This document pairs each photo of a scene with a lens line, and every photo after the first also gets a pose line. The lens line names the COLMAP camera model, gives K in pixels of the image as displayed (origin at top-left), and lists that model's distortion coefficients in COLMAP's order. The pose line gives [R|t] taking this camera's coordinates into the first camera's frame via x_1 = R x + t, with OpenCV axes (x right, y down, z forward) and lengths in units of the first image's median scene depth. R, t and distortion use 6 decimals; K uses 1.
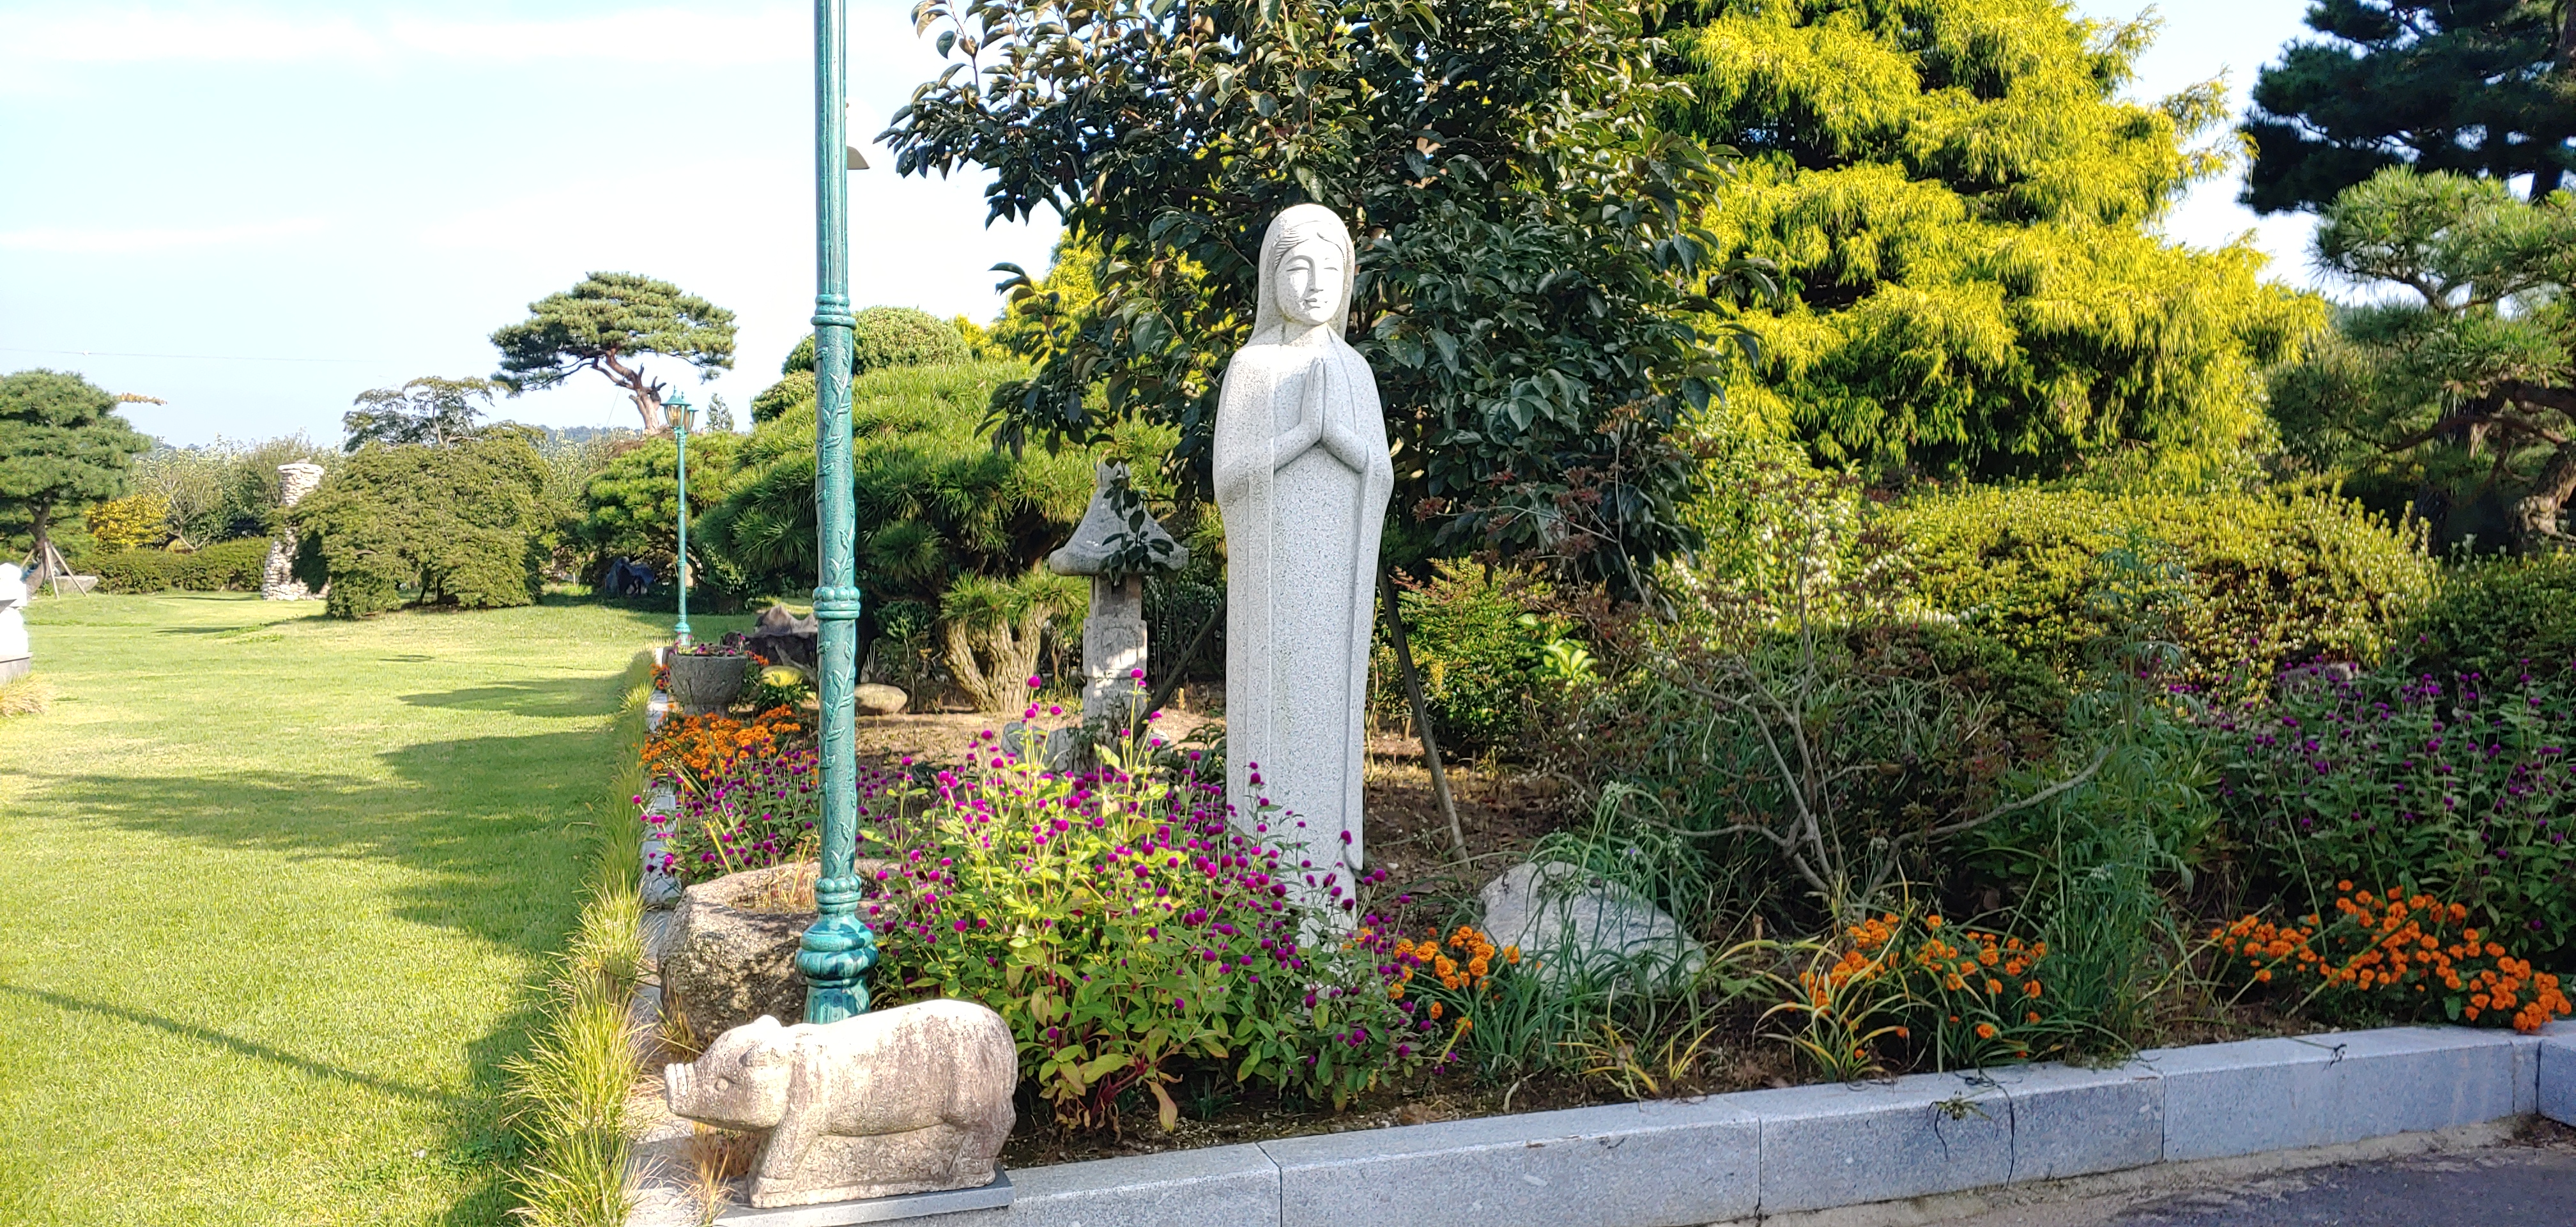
lens RADIAL K [[1958.2, 0, 1324.9], [0, 1958.2, 610.7], [0, 0, 1]] dist [0.001132, 0.002616]
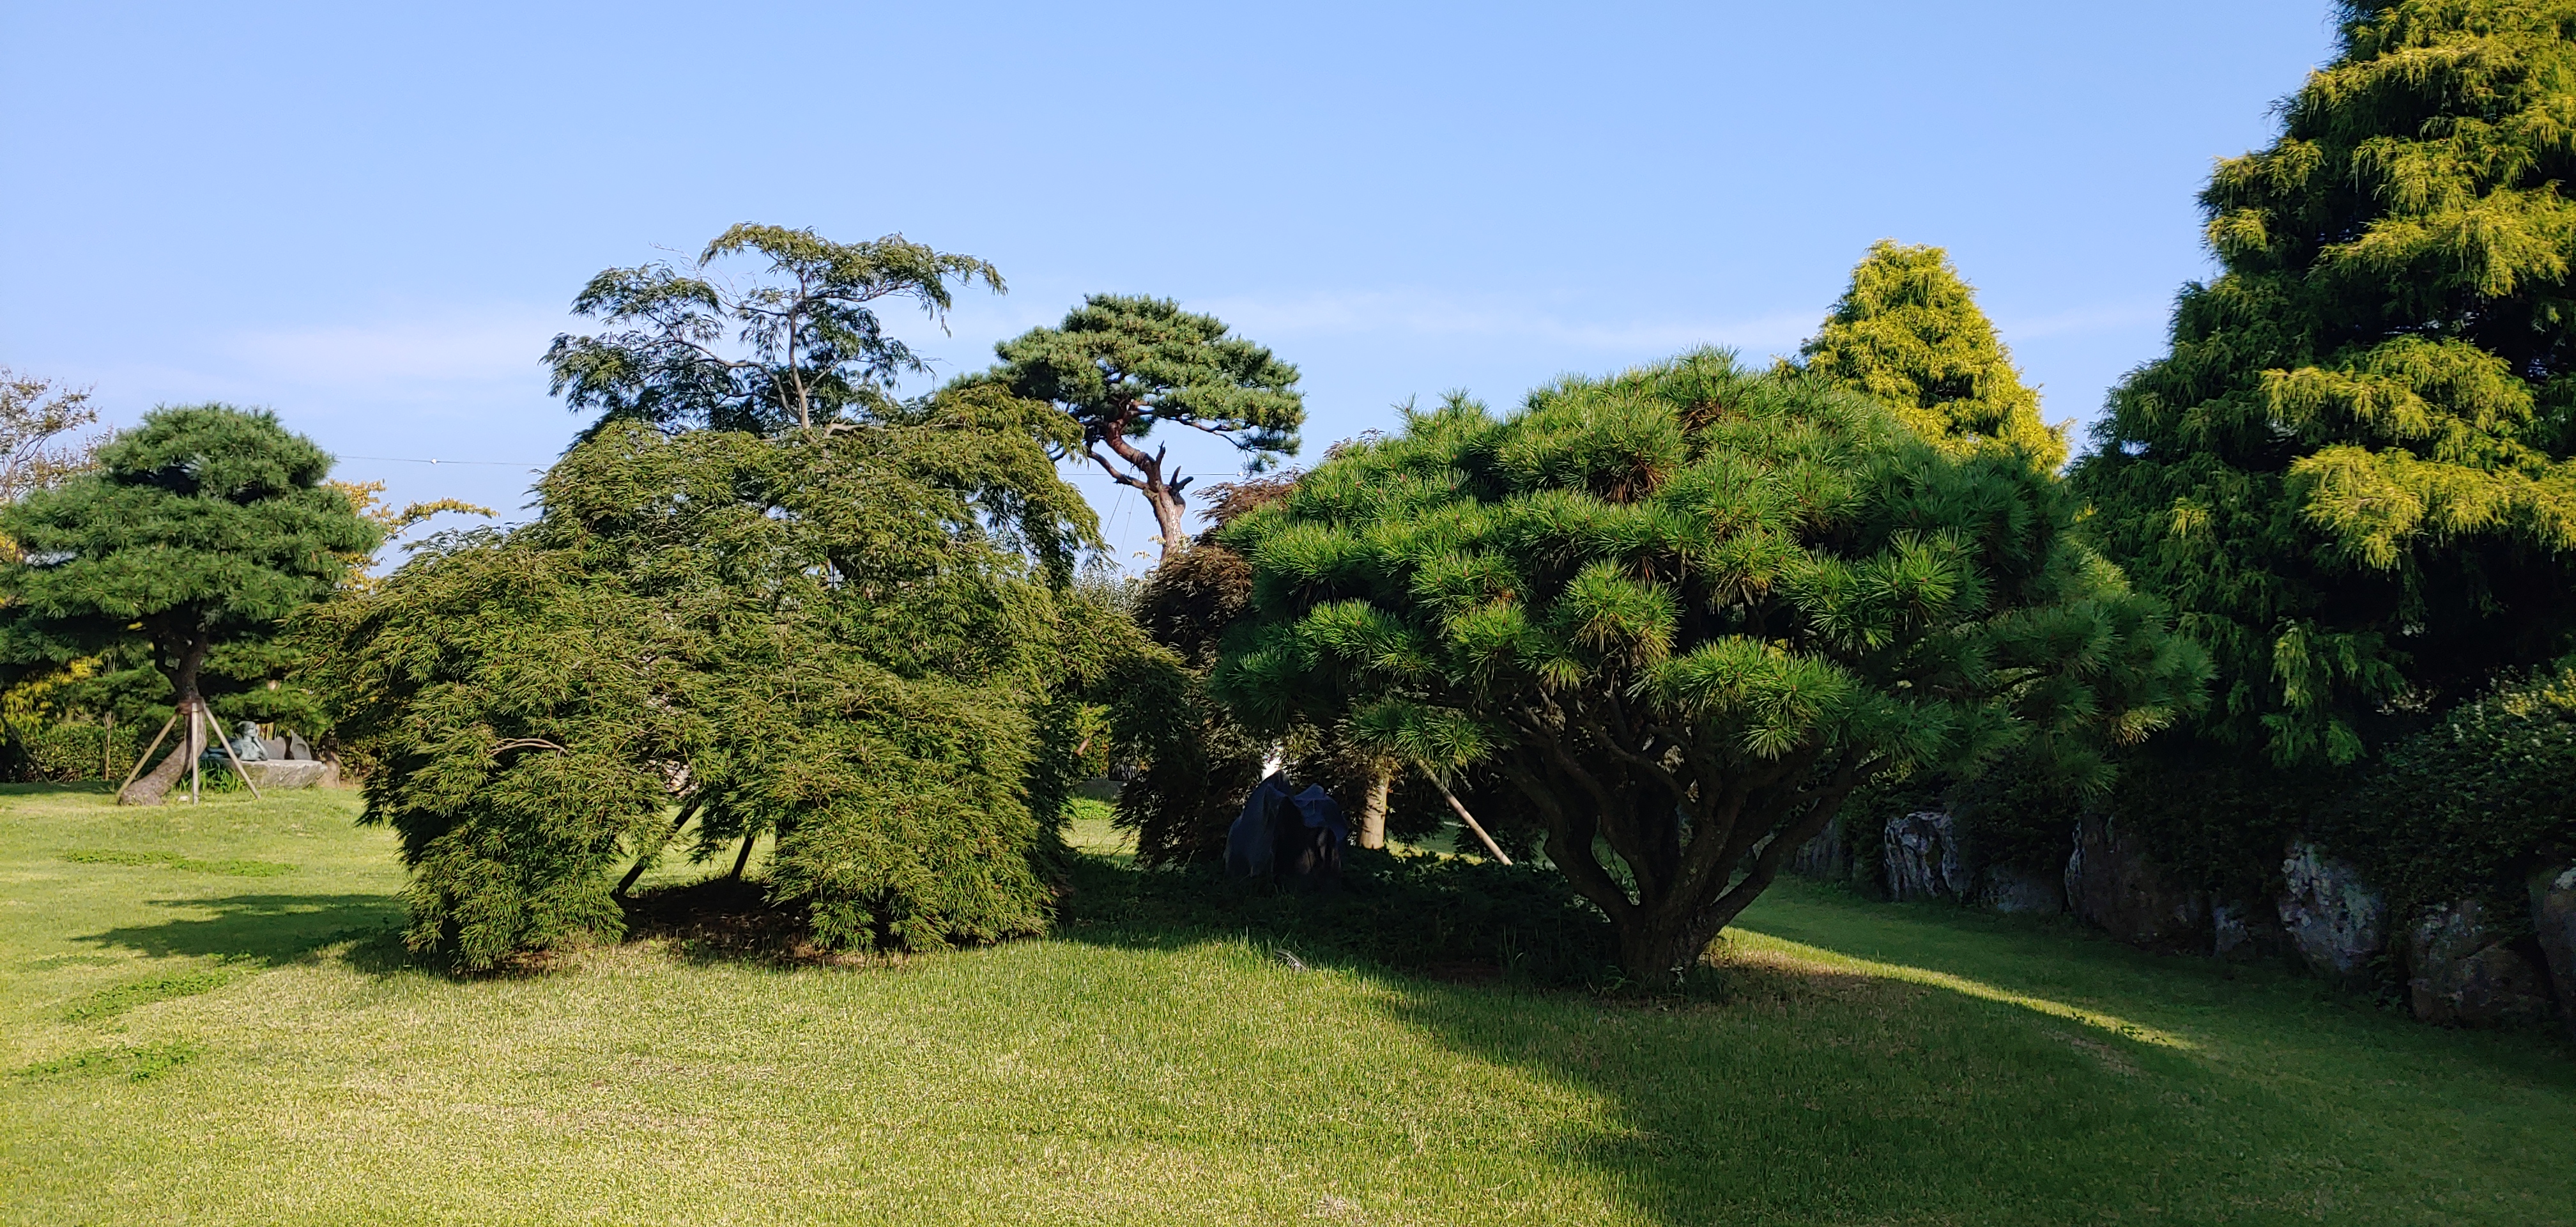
lens RADIAL K [[1950.5, 0, 1290.4], [0, 1950.5, 657.6], [0, 0, 1]] dist [-0.001733, -0.000424]
pose [[0.976810, 0.018438, -0.213313, -0.211474], [-0.034645, 0.996768, -0.072486, -0.017187], [0.211287, 0.078195, 0.974291, 0.494116]]
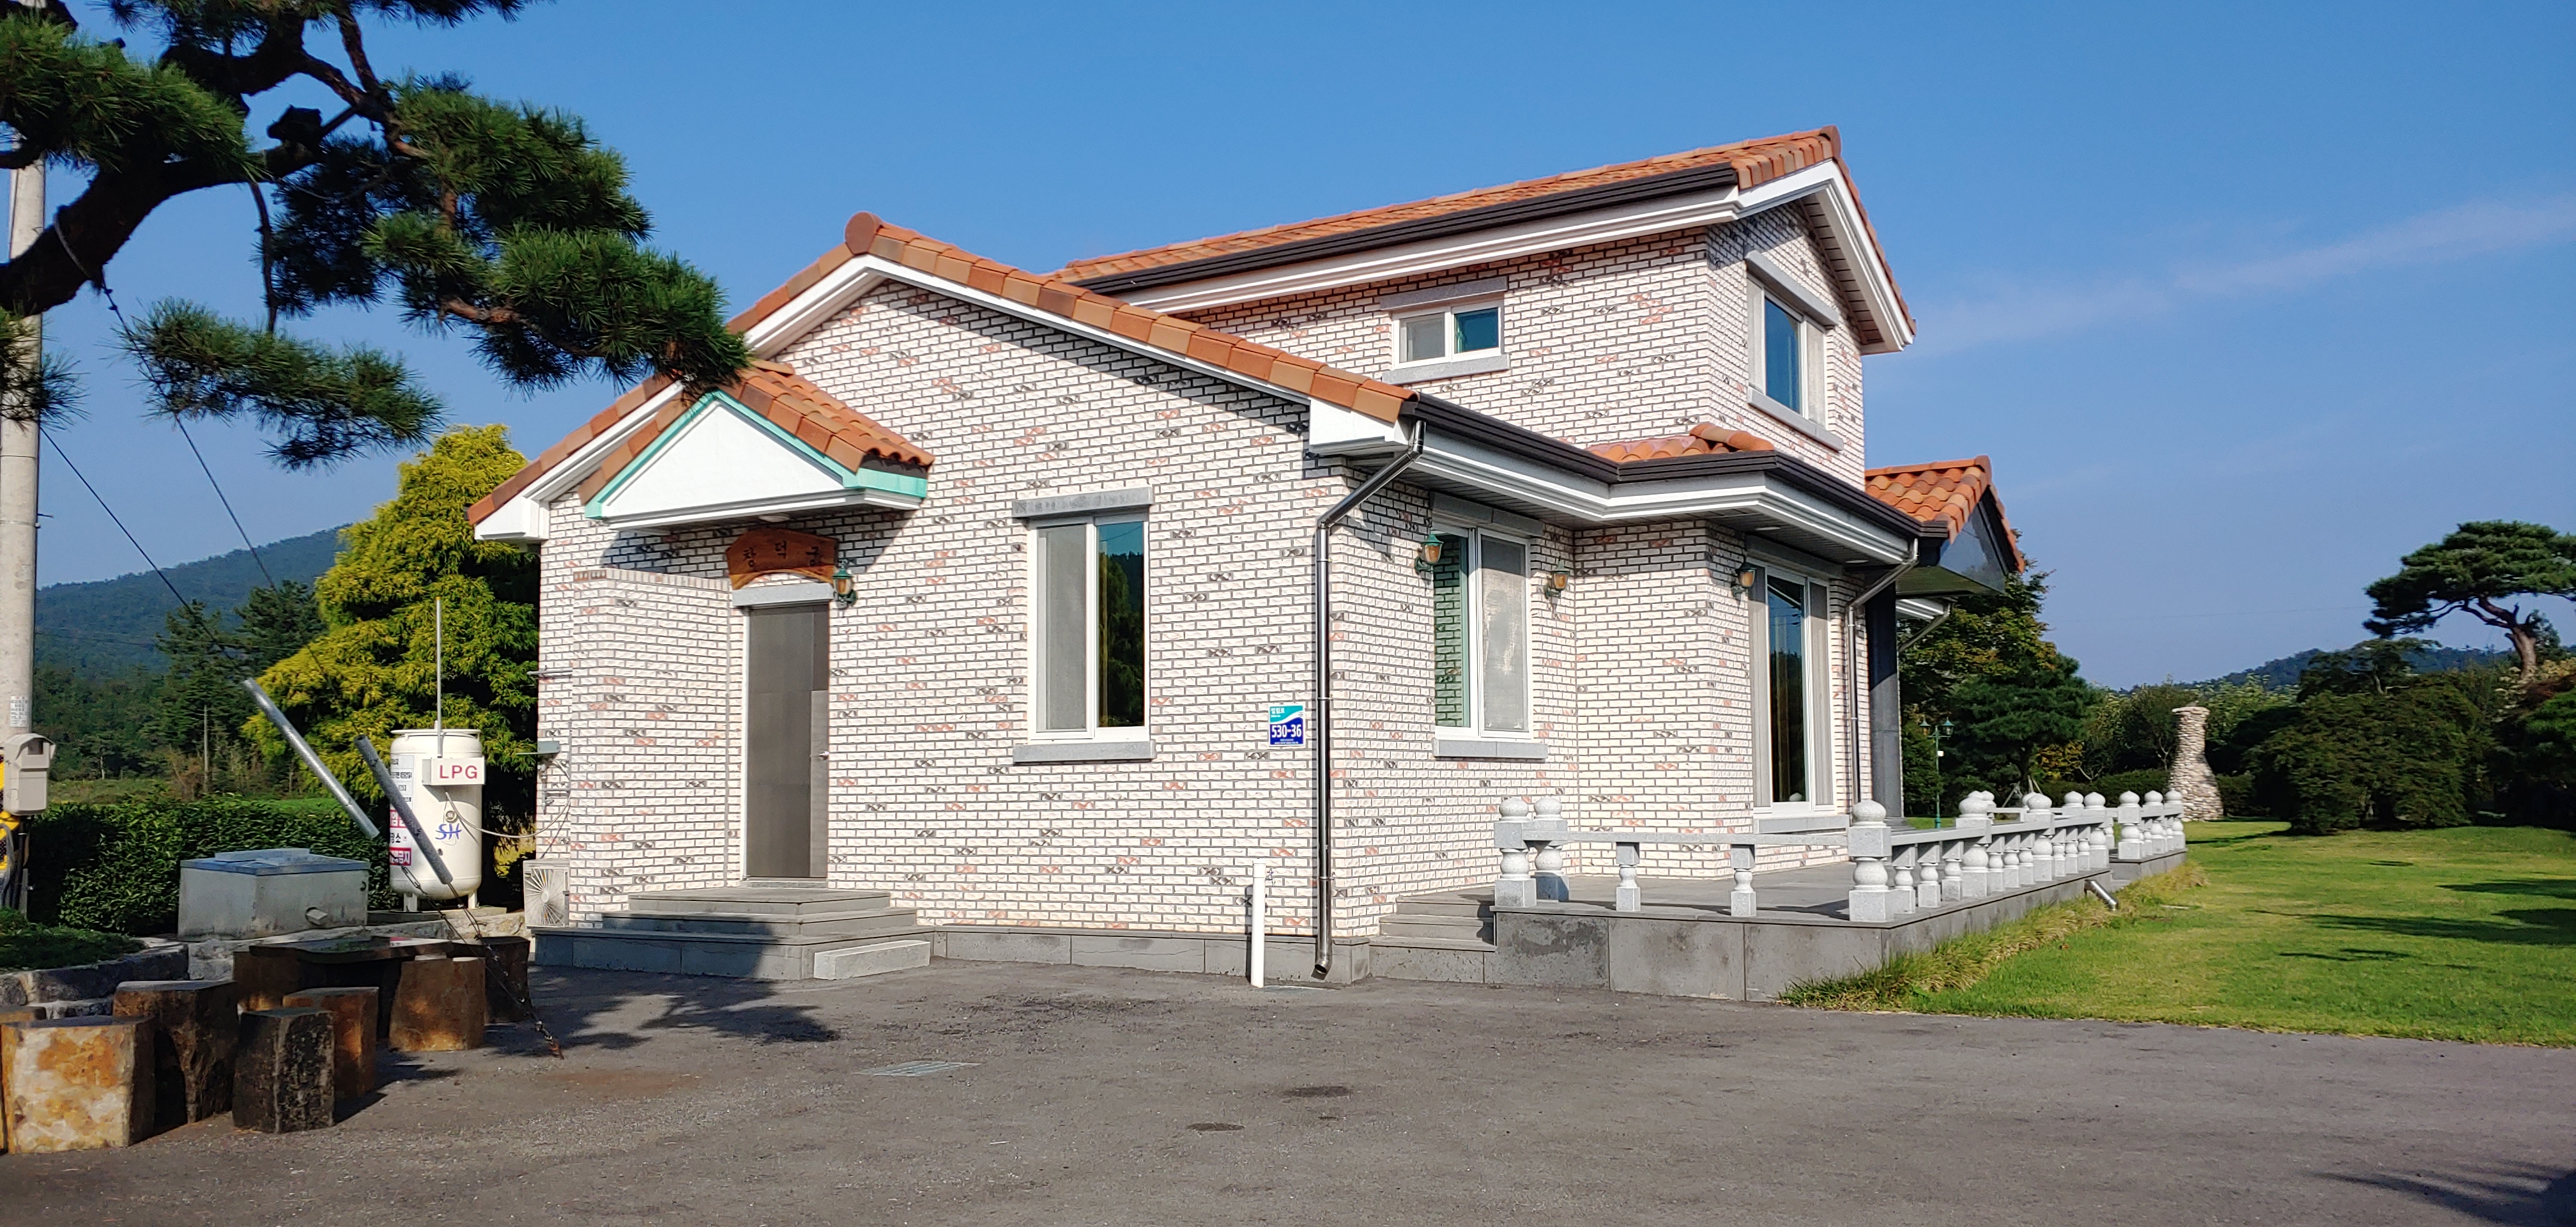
lens RADIAL K [[1950.5, 0, 1290.4], [0, 1950.5, 657.6], [0, 0, 1]] dist [-0.001733, -0.000424]
pose [[0.649551, -0.051224, -0.758591, 0.024249], [-0.019641, 0.996264, -0.084091, 0.006645], [0.760065, 0.069521, 0.646118, -0.225548]]
